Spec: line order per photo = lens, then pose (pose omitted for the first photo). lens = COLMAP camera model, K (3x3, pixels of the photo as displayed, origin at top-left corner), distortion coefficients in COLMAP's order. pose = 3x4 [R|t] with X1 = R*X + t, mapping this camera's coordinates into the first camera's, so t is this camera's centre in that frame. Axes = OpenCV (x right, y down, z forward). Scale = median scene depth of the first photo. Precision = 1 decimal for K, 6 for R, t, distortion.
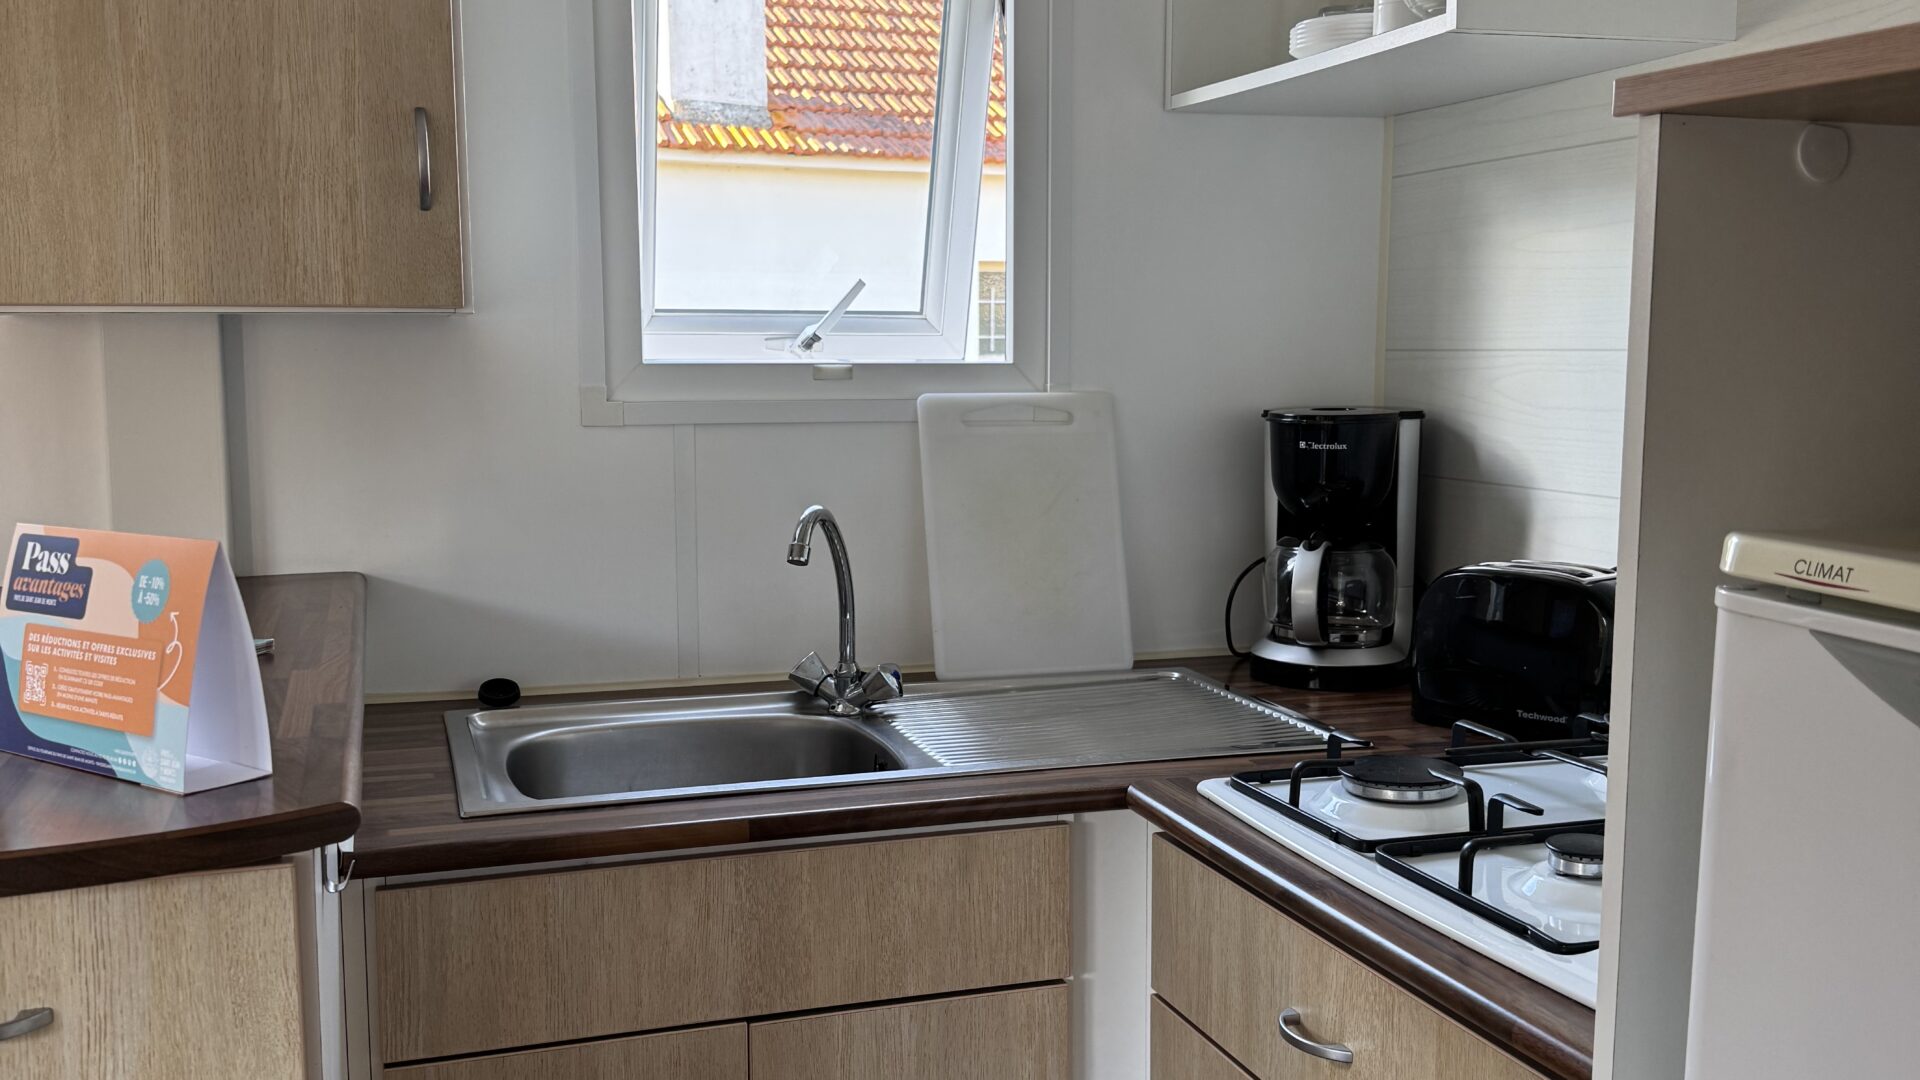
lens RADIAL K [[1776.3, 0, 1011.6], [0, 1776.3, 498.0], [0, 0, 1]] dist [0.106815, -0.001902]
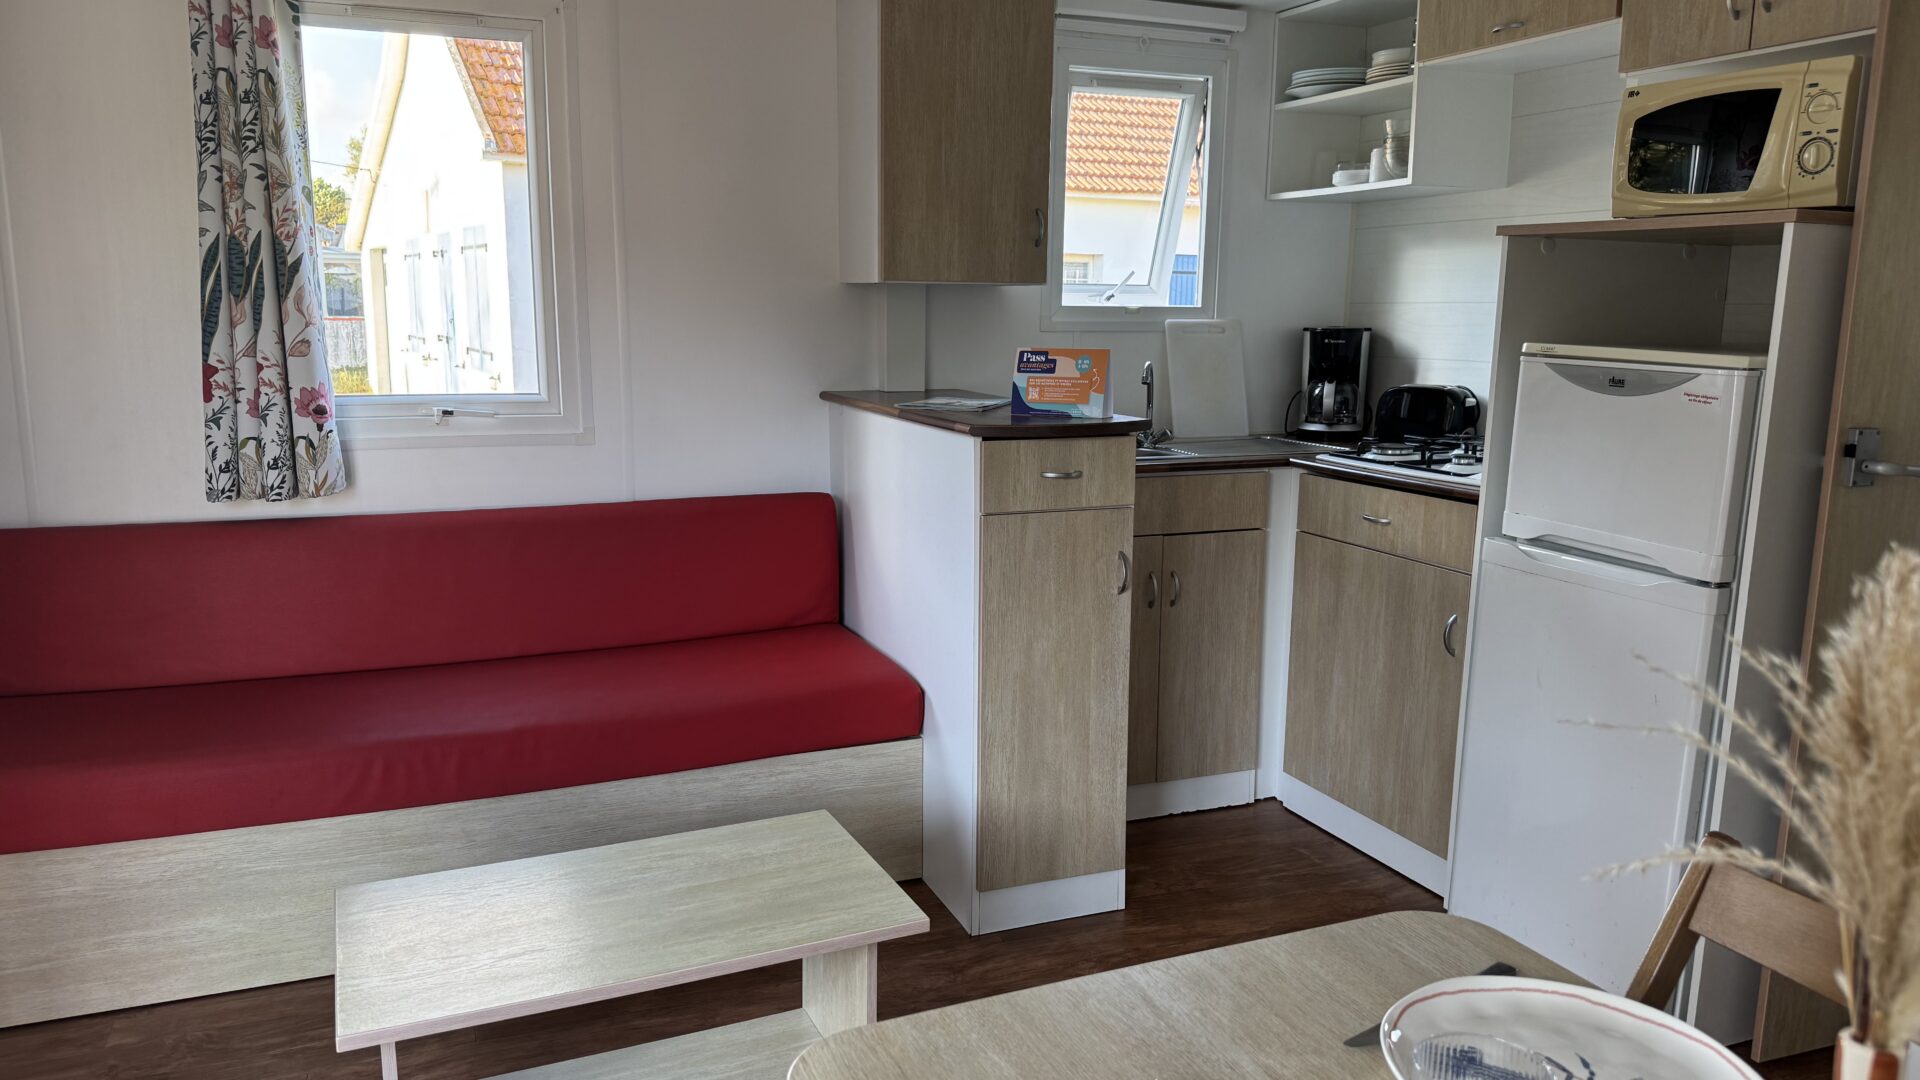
lens RADIAL K [[1363.1, 0, 960.0], [0, 1363.1, 540.0], [0, 0, 1]] dist [-0.000284, -0.005809]
pose [[0.998401, -0.003459, 0.056421, -0.453568], [-0.001106, 0.996740, 0.080672, 0.094166], [-0.056516, -0.080605, 0.995143, -0.874718]]
